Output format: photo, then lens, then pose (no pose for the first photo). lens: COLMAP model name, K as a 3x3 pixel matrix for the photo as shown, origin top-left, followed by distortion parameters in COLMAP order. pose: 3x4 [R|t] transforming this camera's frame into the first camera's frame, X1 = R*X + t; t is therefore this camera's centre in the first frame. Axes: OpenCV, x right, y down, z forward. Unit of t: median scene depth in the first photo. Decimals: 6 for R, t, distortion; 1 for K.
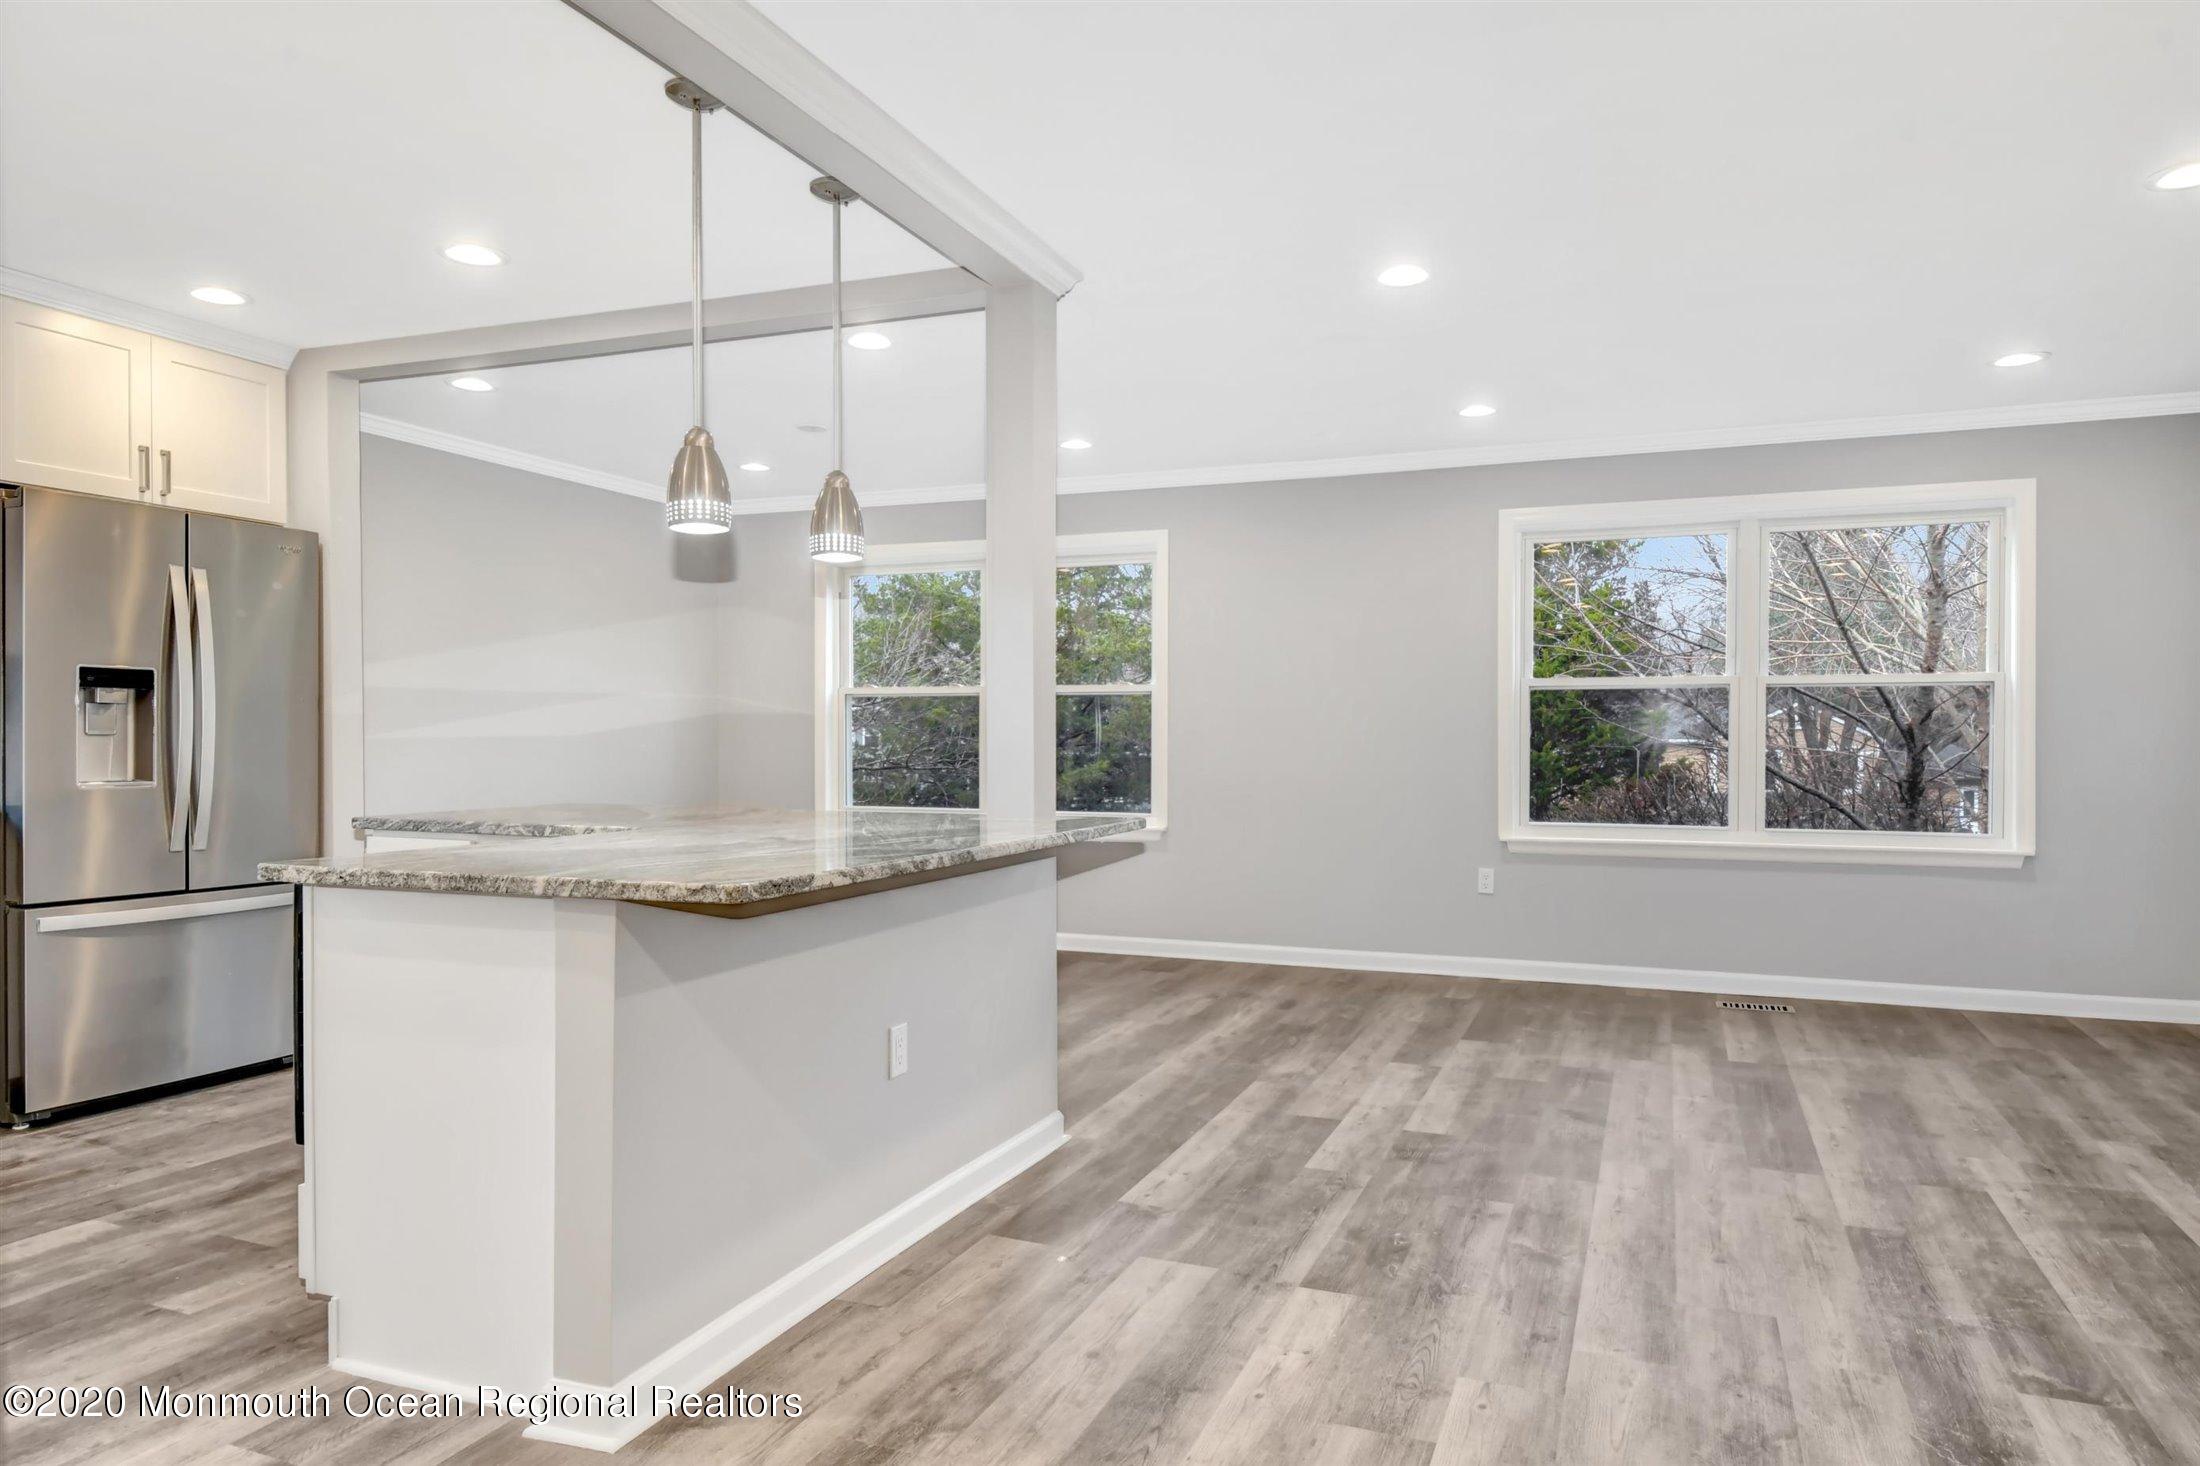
lens RADIAL K [[1360.7, 0, 1127.3], [0, 1360.7, 737.4], [0, 0, 1]] dist [0.007087, 0.000679]
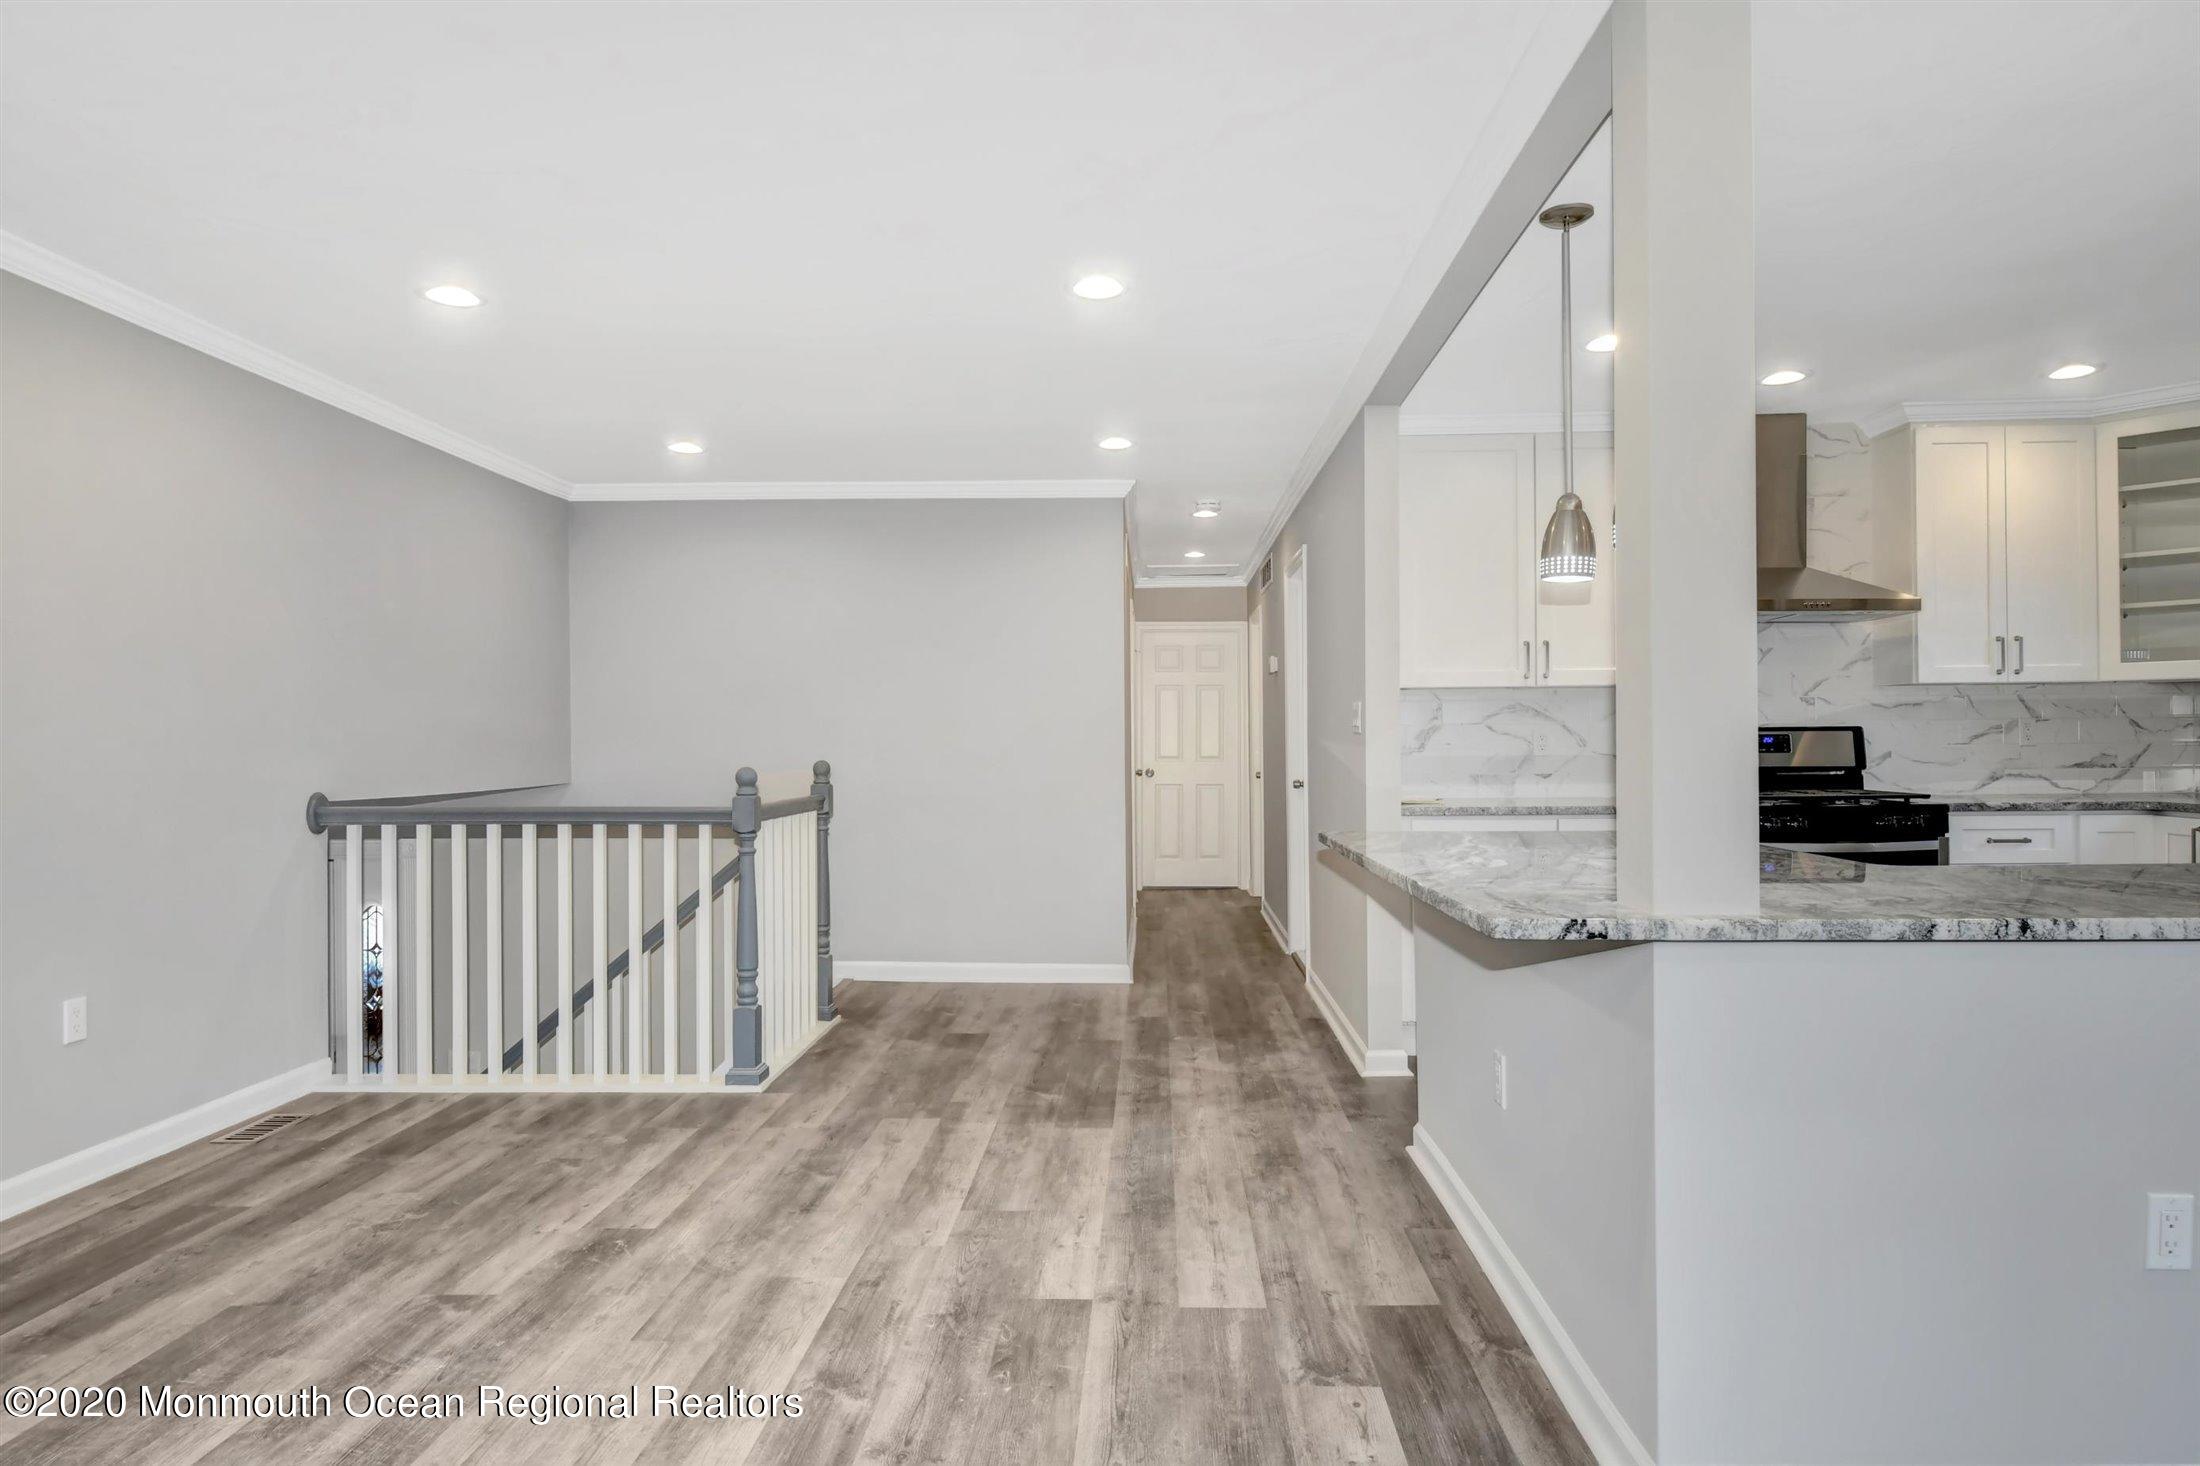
lens RADIAL K [[1303.3, 0, 1100.0], [0, 1303.3, 733.0], [0, 0, 1]] dist [0.016644, -0.019933]
pose [[-0.945372, 0.003482, -0.325975, 0.418214], [0.005443, 0.999972, -0.005103, -0.015001], [0.325948, -0.006599, -0.945365, 1.843831]]
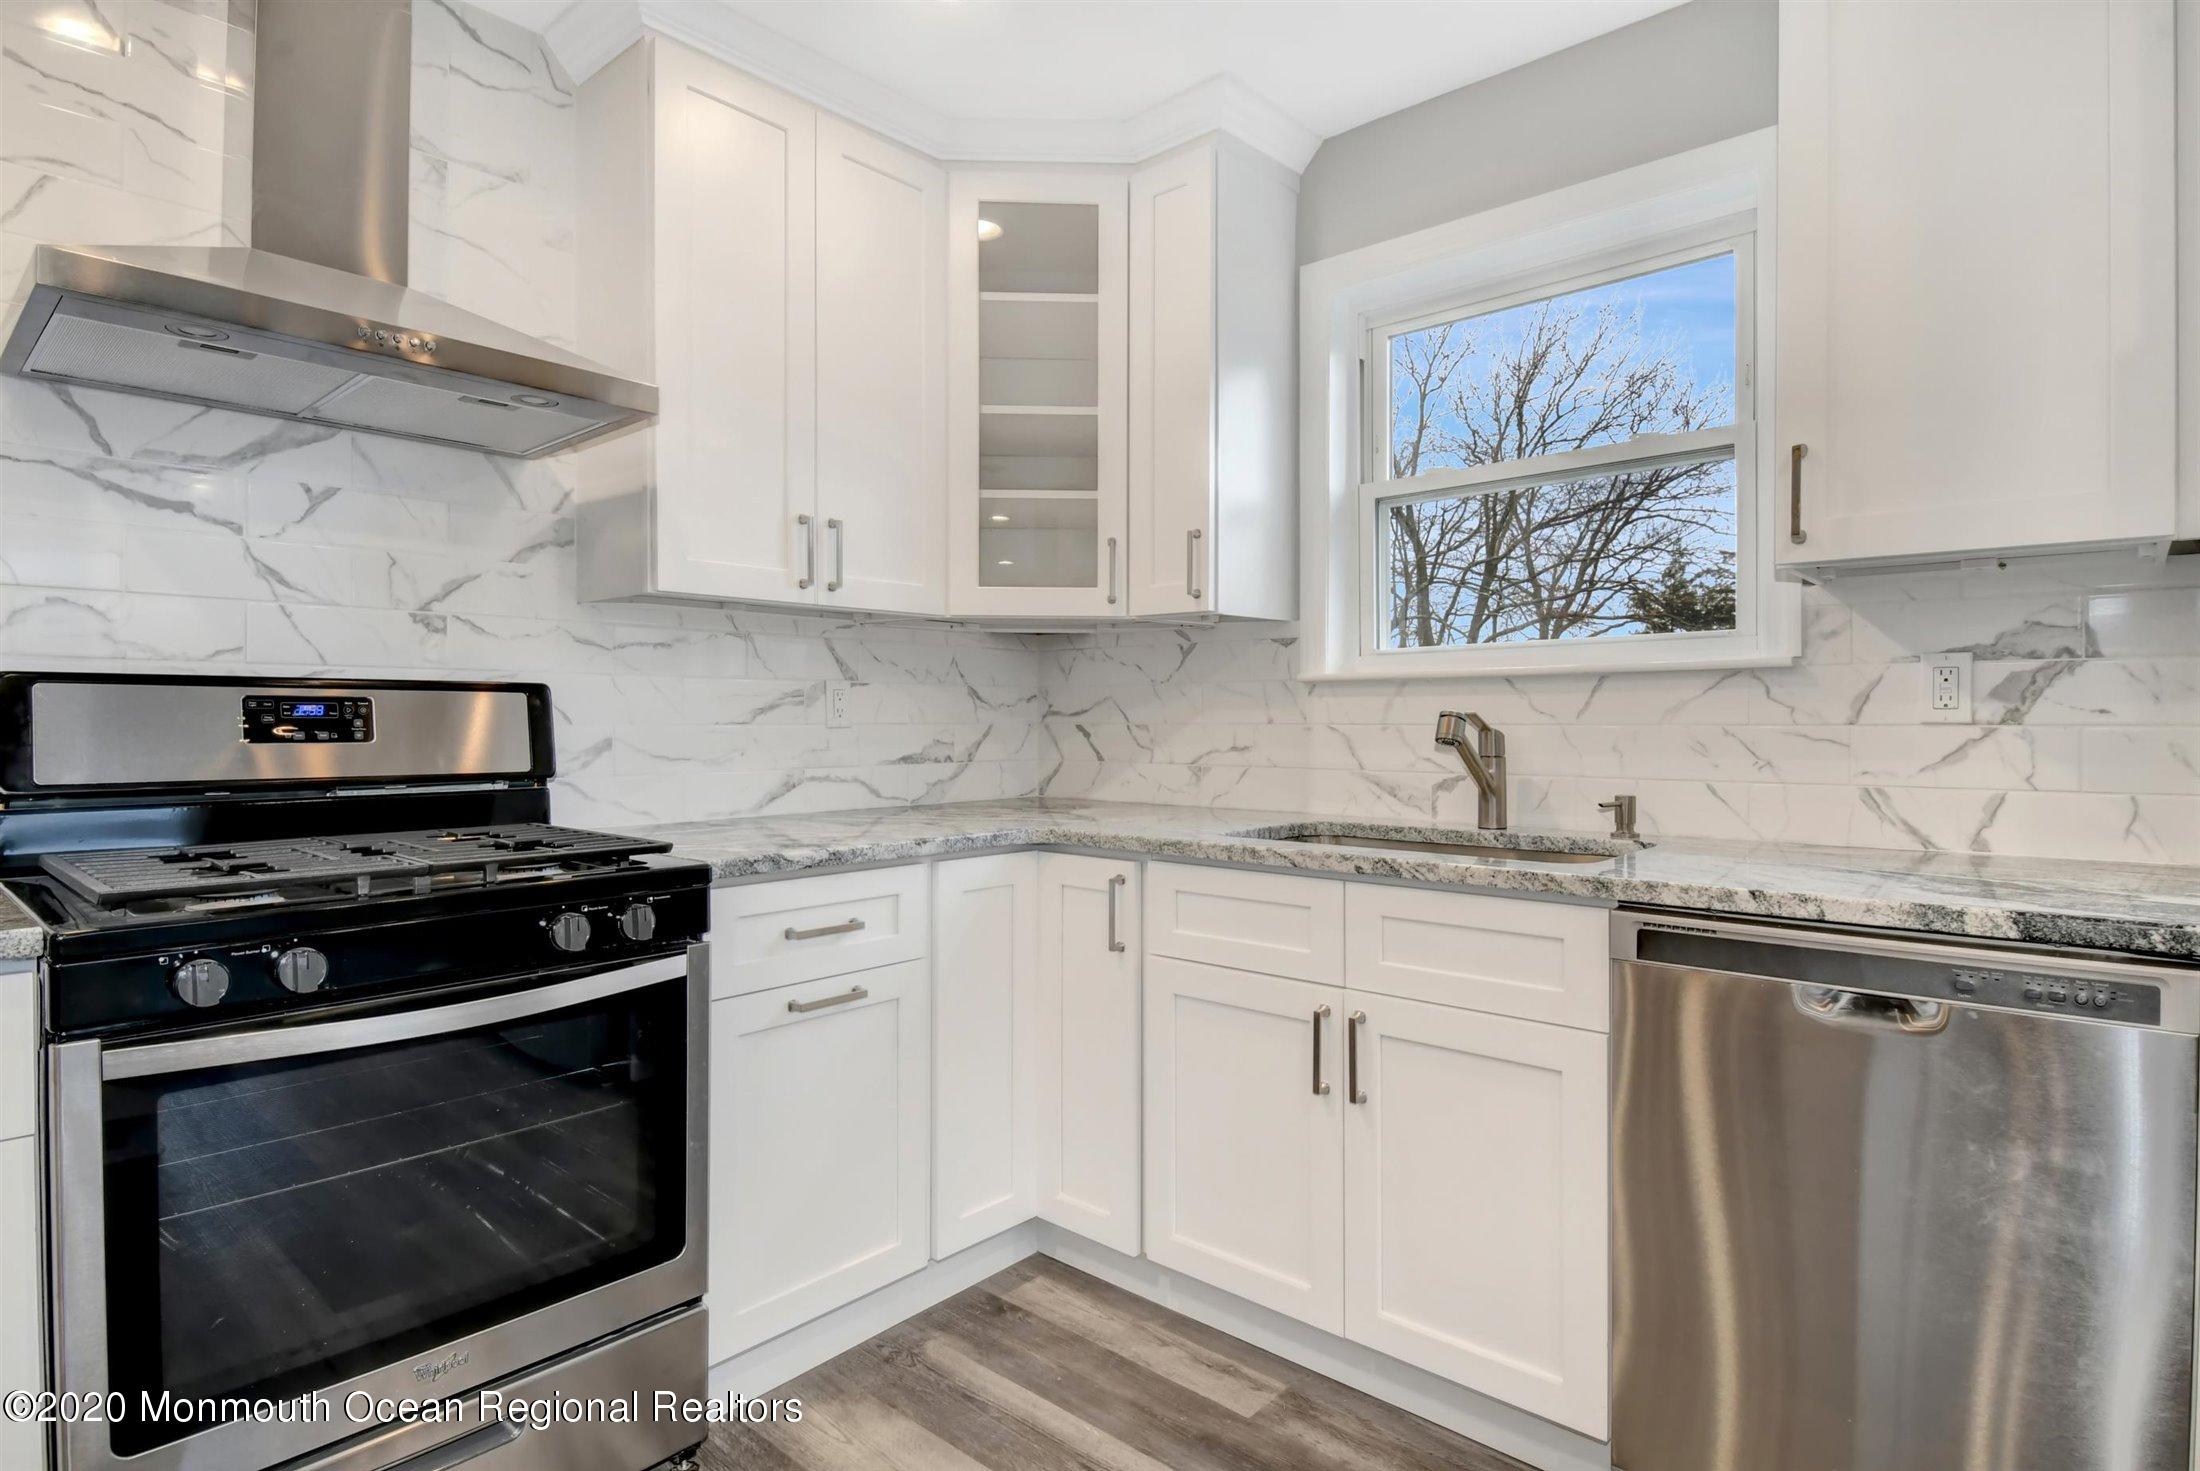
lens RADIAL K [[1160.5, 0, 1110.1], [0, 1160.5, 719.4], [0, 0, 1]] dist [0.002981, -0.001580]
pose [[-0.339771, -0.002963, -0.940503, -0.582905], [-0.004062, 0.999990, -0.001683, -0.005472], [0.940499, 0.003249, -0.339780, 1.073452]]
